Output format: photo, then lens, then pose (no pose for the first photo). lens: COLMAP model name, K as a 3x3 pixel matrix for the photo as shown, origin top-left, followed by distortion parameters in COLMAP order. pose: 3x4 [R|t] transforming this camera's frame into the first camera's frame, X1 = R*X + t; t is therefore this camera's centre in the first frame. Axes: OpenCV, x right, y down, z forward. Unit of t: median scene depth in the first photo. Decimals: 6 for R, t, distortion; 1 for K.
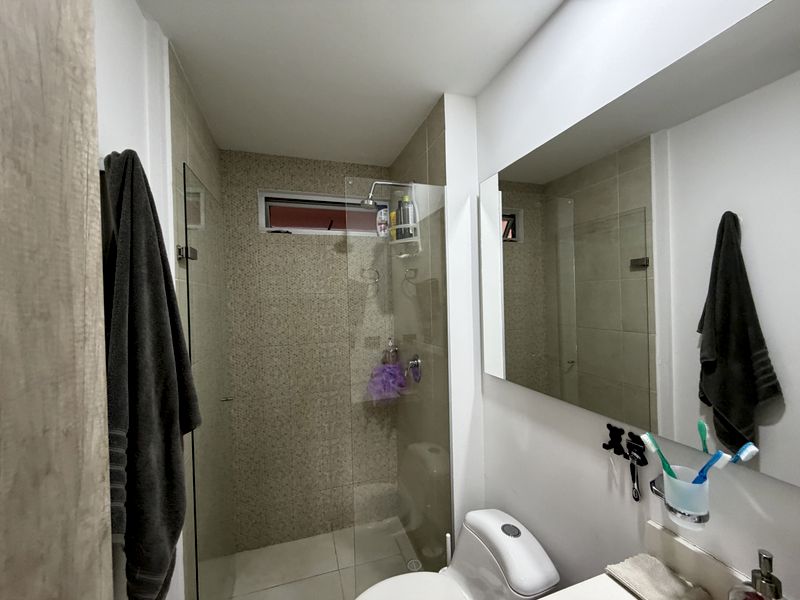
lens RADIAL K [[319.3, 0, 399.6], [0, 319.3, 301.1], [0, 0, 1]] dist [-0.000679, 0.000503]
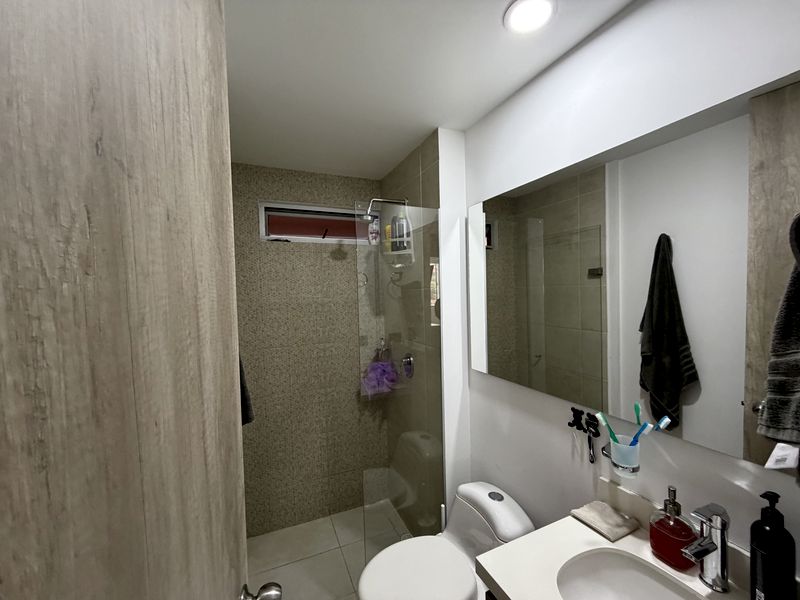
lens RADIAL K [[319.3, 0, 399.9], [0, 319.3, 300.7], [0, 0, 1]] dist [-0.000679, 0.000503]
pose [[0.995311, -0.002900, 0.096681, -0.094213], [0.001080, 0.999821, 0.018874, -0.042222], [-0.096719, -0.018681, 0.995136, -0.121526]]
